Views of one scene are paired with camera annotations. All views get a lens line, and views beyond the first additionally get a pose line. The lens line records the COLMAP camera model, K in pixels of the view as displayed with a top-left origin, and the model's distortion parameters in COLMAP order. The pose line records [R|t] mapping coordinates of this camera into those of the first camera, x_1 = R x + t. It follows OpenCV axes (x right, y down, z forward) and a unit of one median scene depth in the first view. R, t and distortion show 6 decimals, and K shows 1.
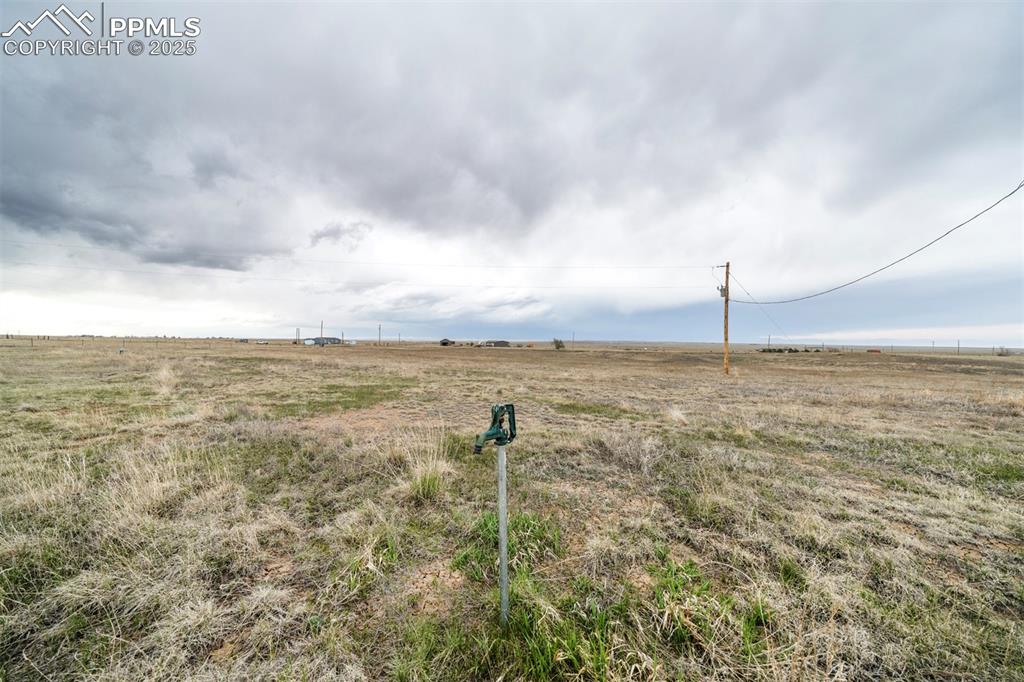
lens RADIAL K [[353.1, 0, 509.7], [0, 353.1, 340.1], [0, 0, 1]] dist [0.000143, -0.000016]
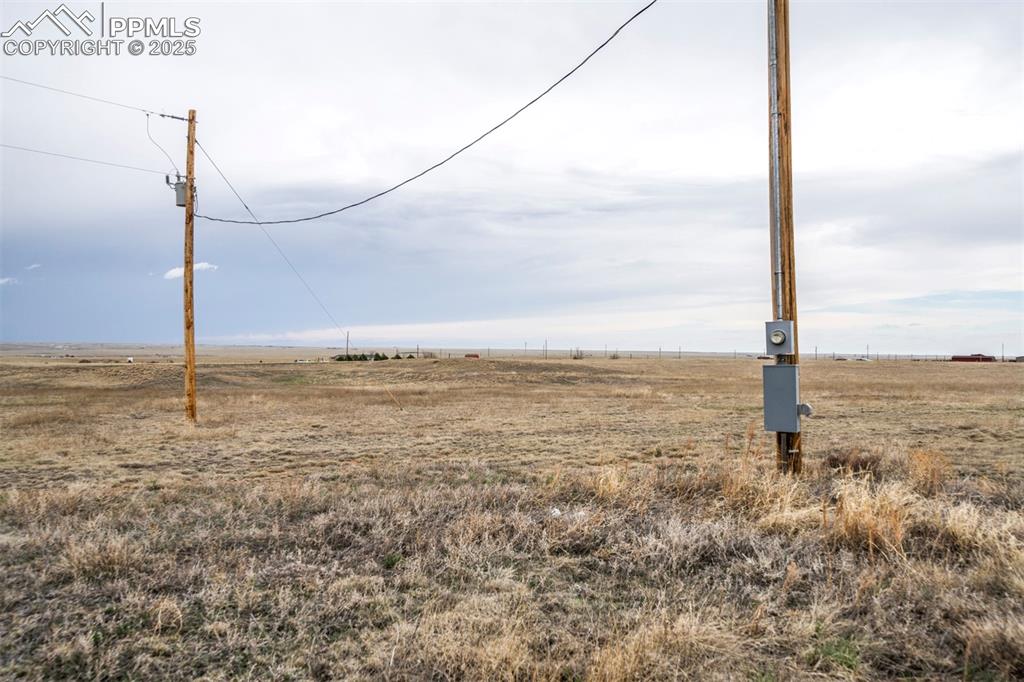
lens RADIAL K [[678.6, 0, 512.1], [0, 678.6, 340.5], [0, 0, 1]] dist [-0.000169, 0.000008]
pose [[0.652641, 0.000711, 0.757667, 0.120997], [0.000823, 0.999998, -0.001647, 0.005829], [-0.757667, 0.001699, 0.652639, 0.119867]]
